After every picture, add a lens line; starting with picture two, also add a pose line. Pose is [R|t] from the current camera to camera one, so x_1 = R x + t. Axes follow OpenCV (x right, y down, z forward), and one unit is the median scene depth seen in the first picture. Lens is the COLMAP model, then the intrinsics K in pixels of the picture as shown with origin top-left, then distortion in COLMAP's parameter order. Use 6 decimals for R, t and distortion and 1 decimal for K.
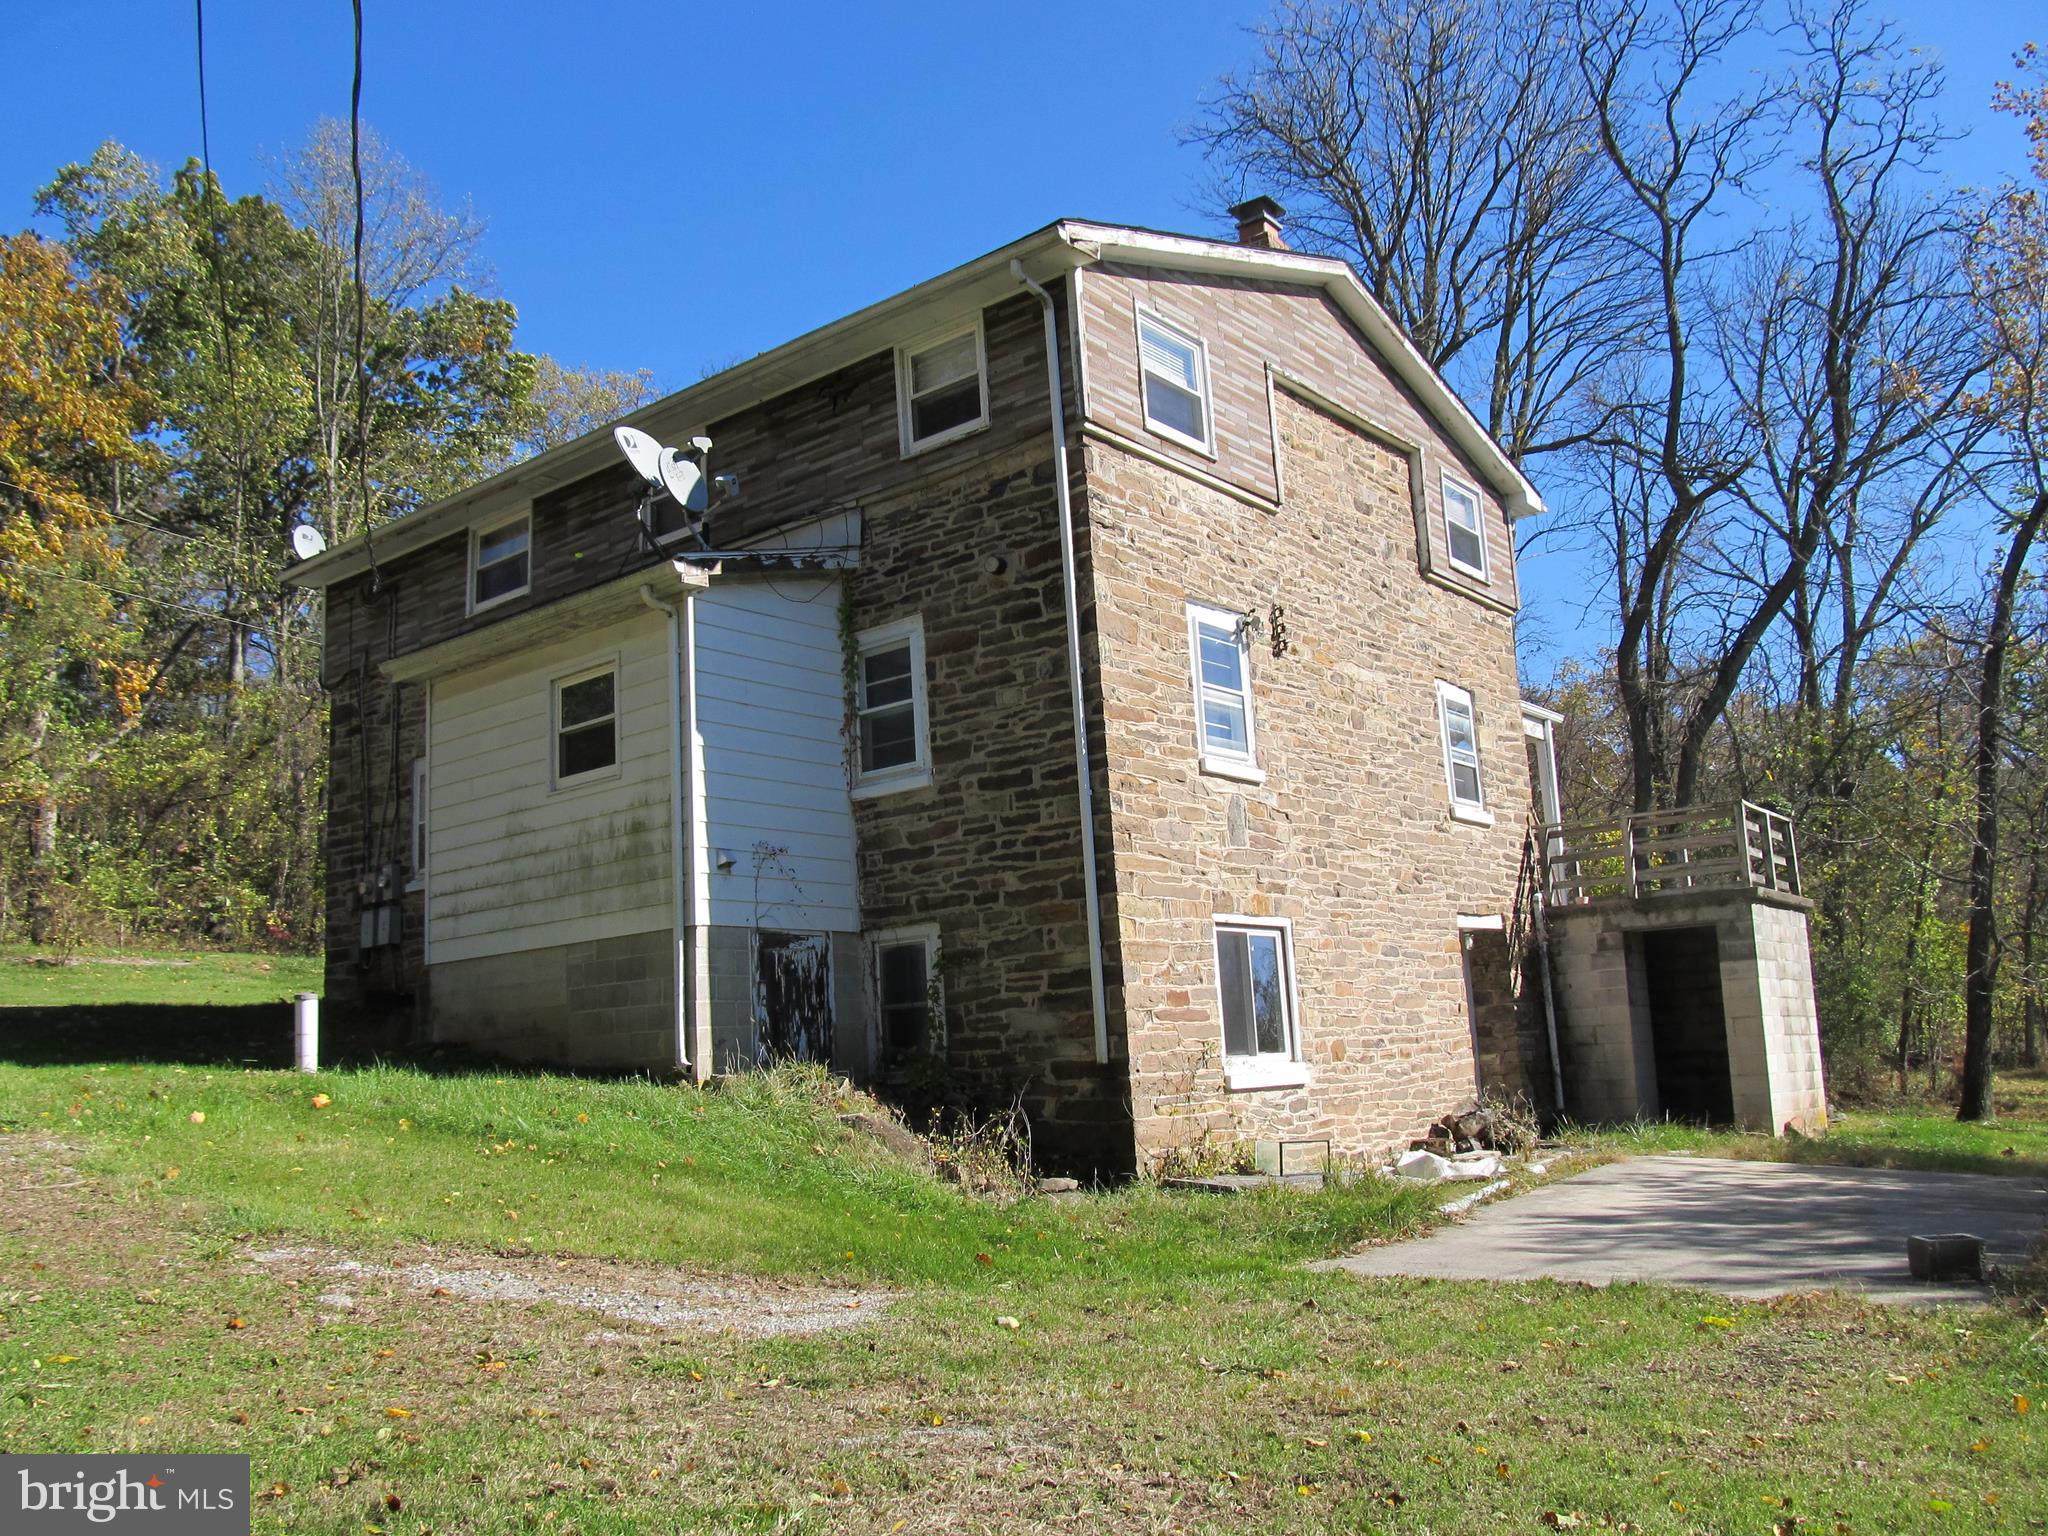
lens RADIAL K [[1668.5, 0, 1024.0], [0, 1668.5, 768.0], [0, 0, 1]] dist [-0.063108, 0.042376]
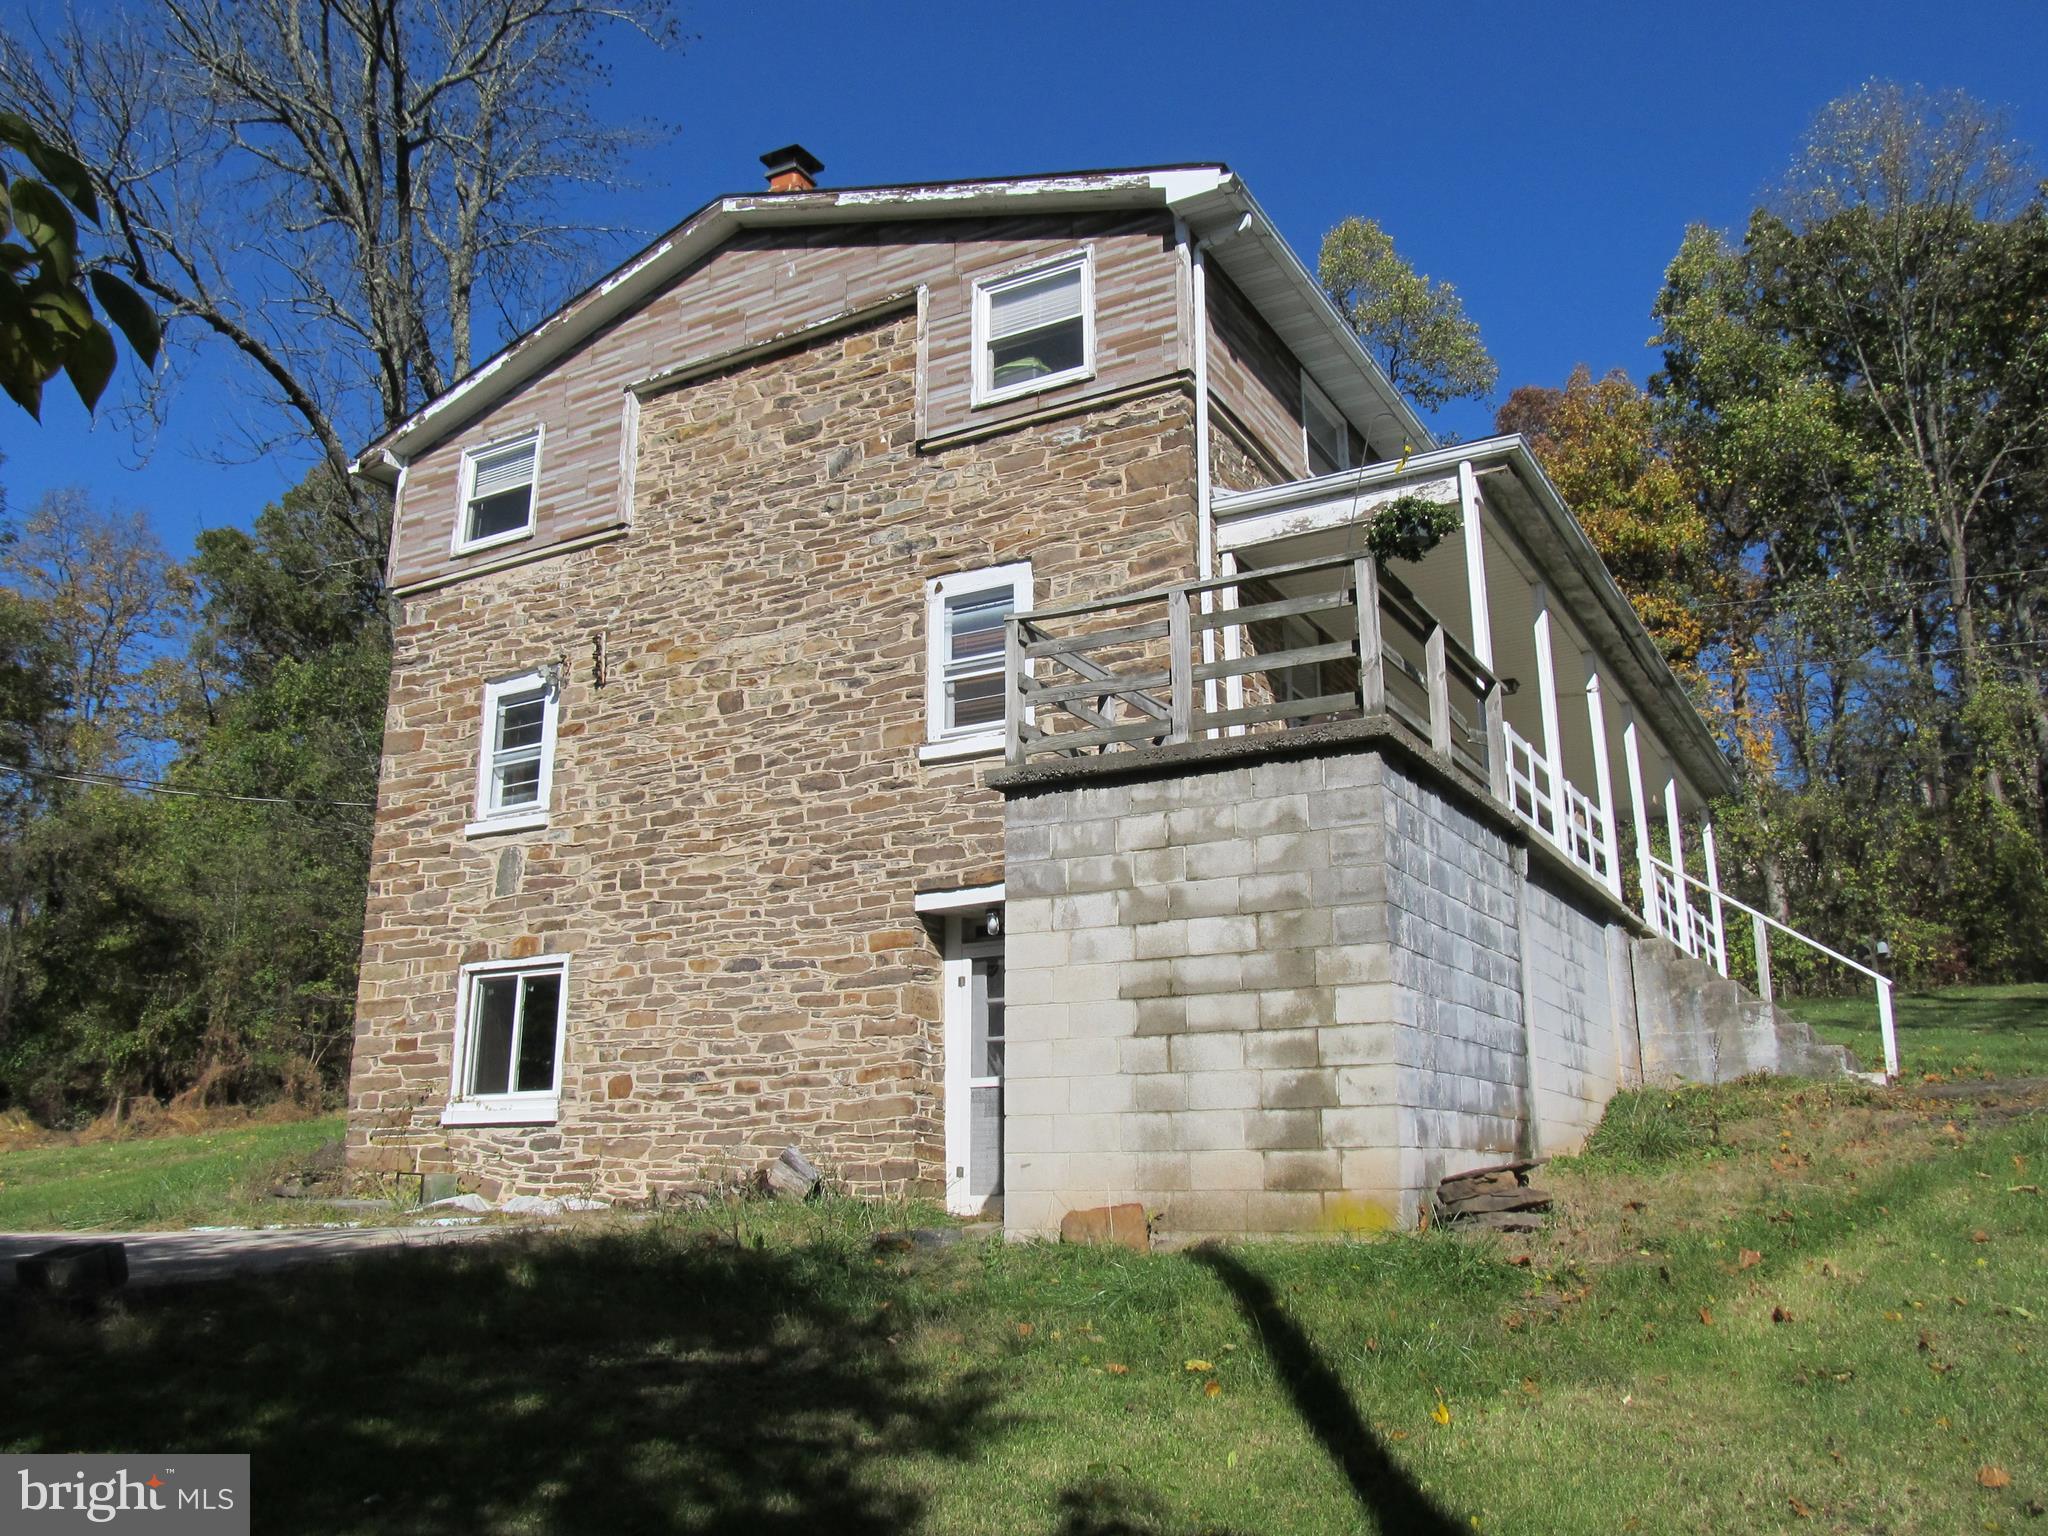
lens RADIAL K [[1668.5, 0, 1024.0], [0, 1668.5, 768.0], [0, 0, 1]] dist [-0.063108, 0.042376]
pose [[0.167442, -0.205557, -0.964215, 1.296703], [0.173902, 0.968845, -0.176345, 0.225874], [0.970423, -0.138152, 0.197972, 1.197209]]
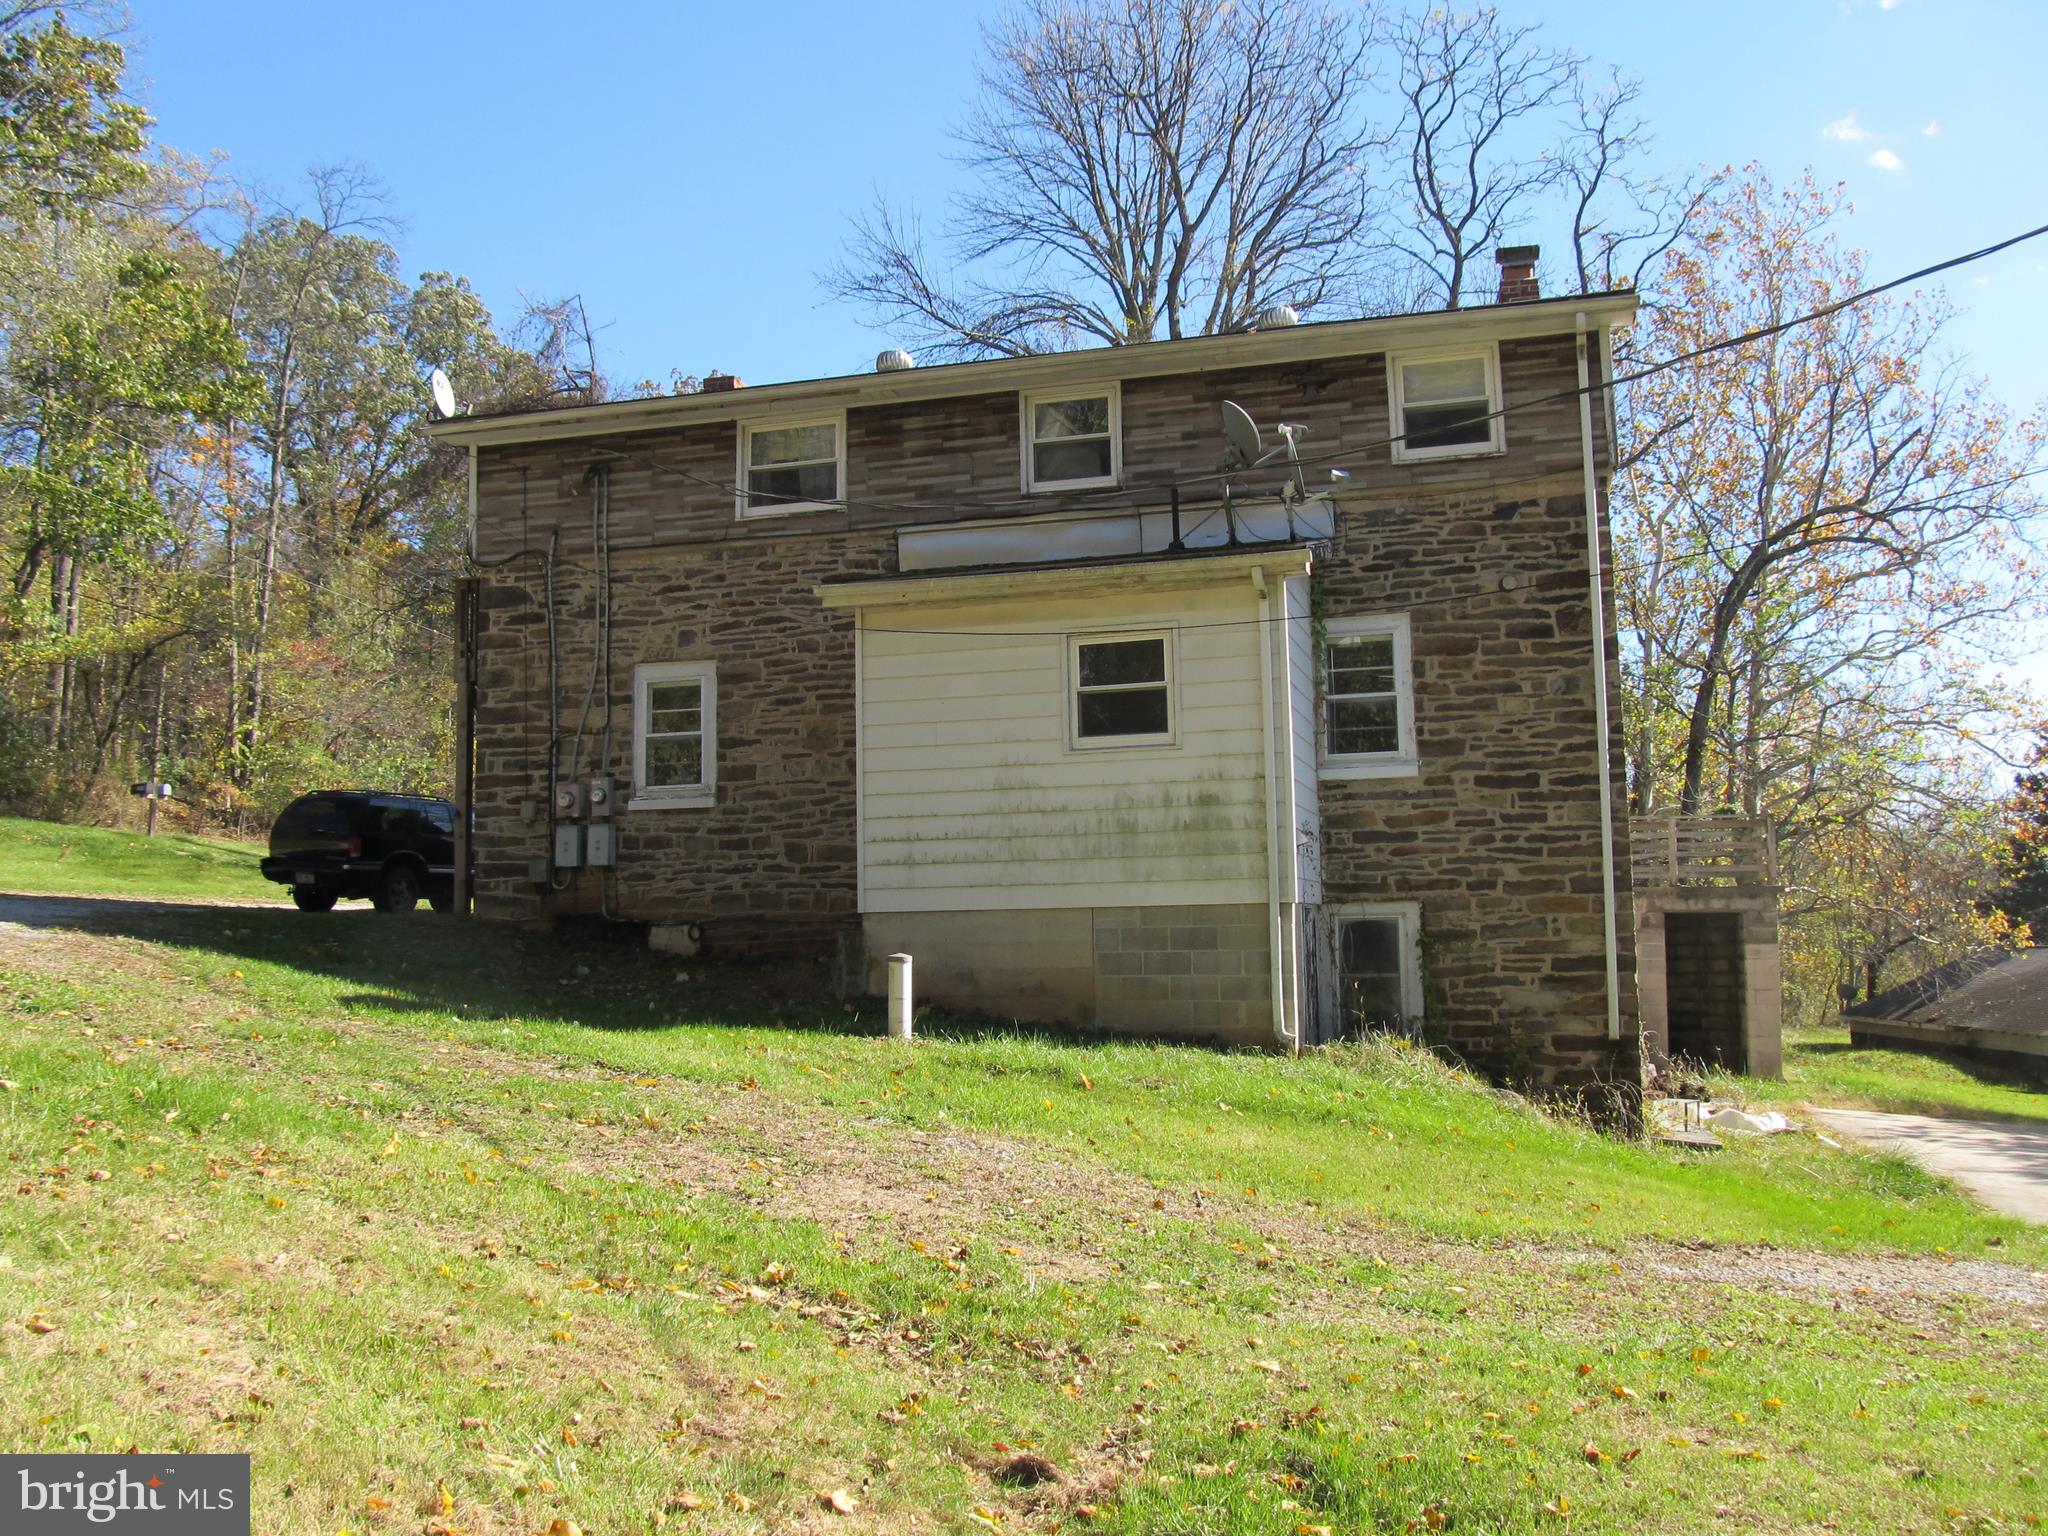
lens RADIAL K [[1668.5, 0, 1024.0], [0, 1668.5, 768.0], [0, 0, 1]] dist [-0.063108, 0.042376]
pose [[0.917546, 0.076090, 0.390282, -0.703408], [-0.102296, 0.993654, 0.046771, -0.018737], [-0.384246, -0.082838, 0.919507, 0.105116]]
